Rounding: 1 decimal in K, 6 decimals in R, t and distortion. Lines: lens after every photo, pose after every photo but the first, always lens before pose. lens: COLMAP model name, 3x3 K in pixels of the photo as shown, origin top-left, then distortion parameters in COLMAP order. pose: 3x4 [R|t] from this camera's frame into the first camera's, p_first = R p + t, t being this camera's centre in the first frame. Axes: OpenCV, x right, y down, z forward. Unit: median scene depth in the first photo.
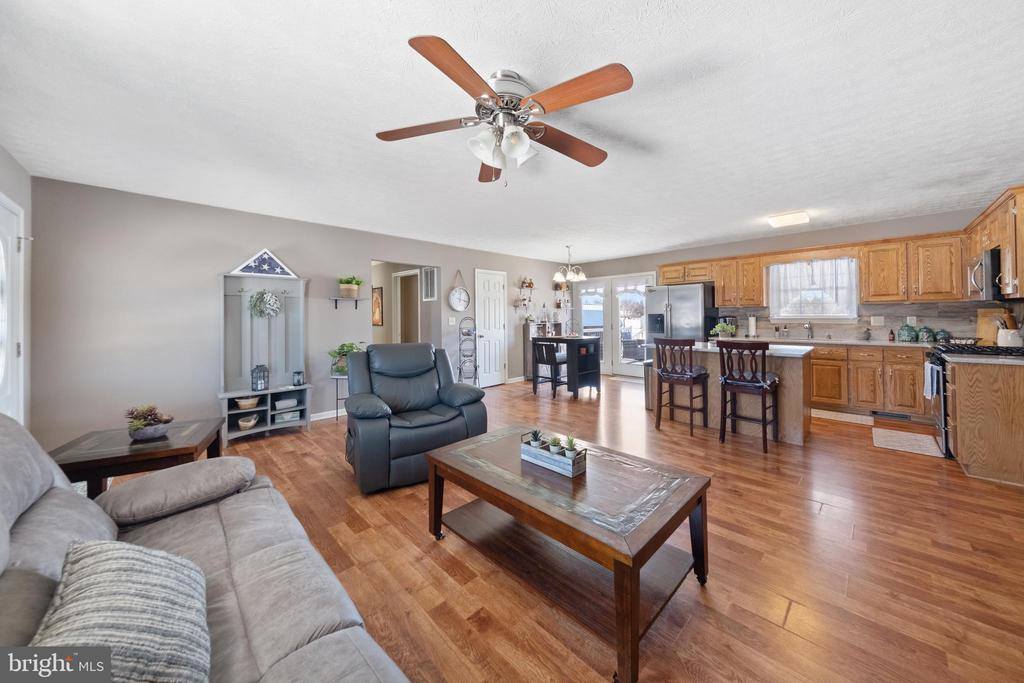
lens RADIAL K [[352.0, 0, 521.3], [0, 352.0, 322.3], [0, 0, 1]] dist [-0.001337, -0.000095]
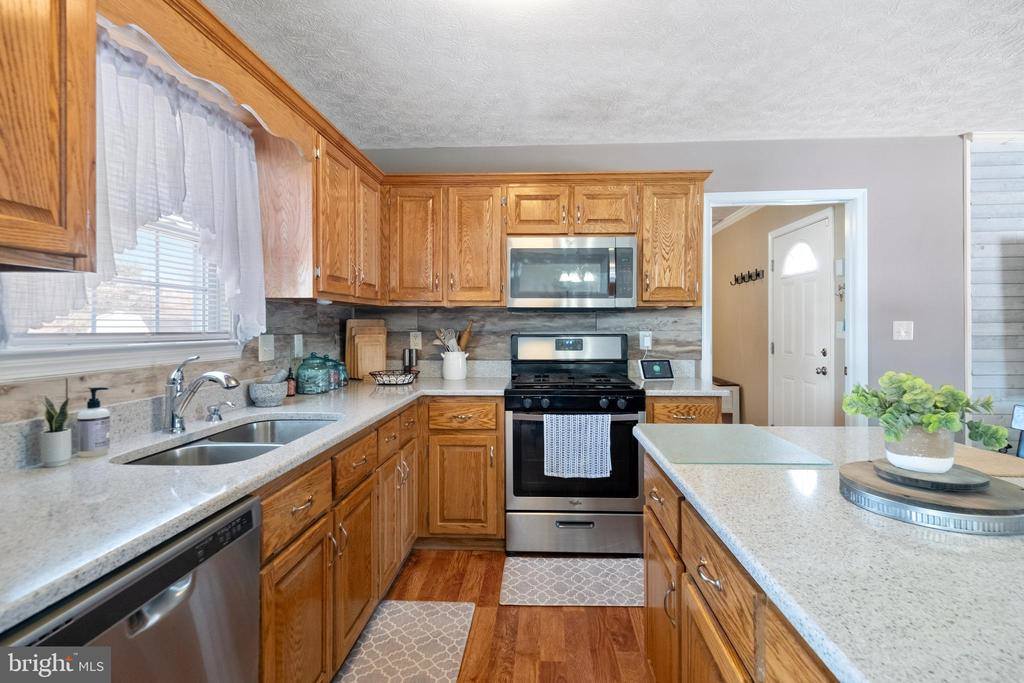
lens RADIAL K [[491.8, 0, 514.5], [0, 491.8, 325.0], [0, 0, 1]] dist [0.002379, 0.000312]
pose [[-0.676789, 0.008566, 0.736127, 0.397081], [0.013629, 0.999907, 0.000895, -0.020592], [-0.736051, 0.010639, -0.676843, 0.979550]]
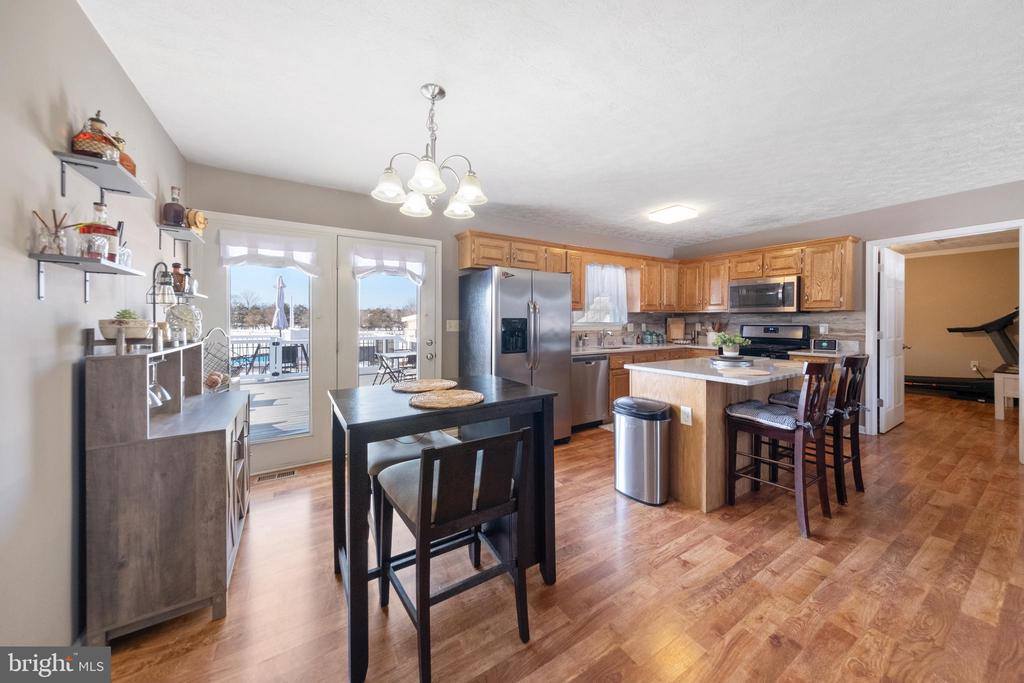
lens RADIAL K [[352.0, 0, 521.3], [0, 352.0, 322.3], [0, 0, 1]] dist [-0.001337, -0.000095]
pose [[0.214705, 0.002893, 0.976675, -0.163426], [0.009159, 0.999946, -0.004976, -0.015938], [-0.976636, 0.010013, 0.214667, 0.936761]]
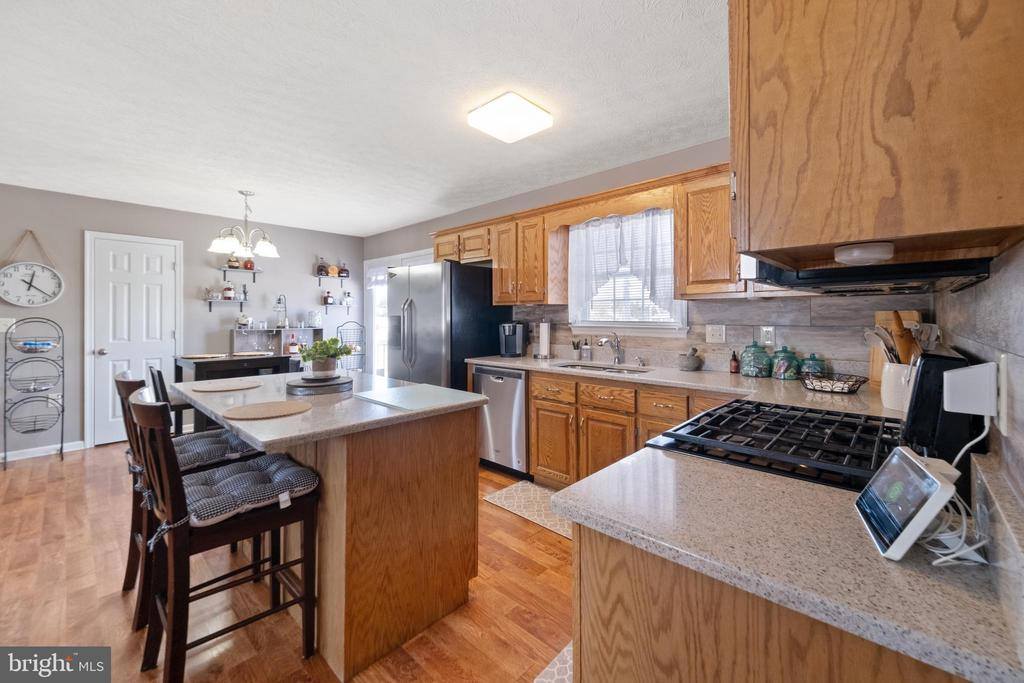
lens RADIAL K [[415.2, 0, 515.2], [0, 415.2, 319.0], [0, 0, 1]] dist [0.001580, 0.000000]
pose [[0.999086, 0.008978, 0.041782, 0.590853], [-0.008521, 0.999902, -0.011098, -0.013481], [-0.041878, 0.010731, 0.999065, 0.348144]]
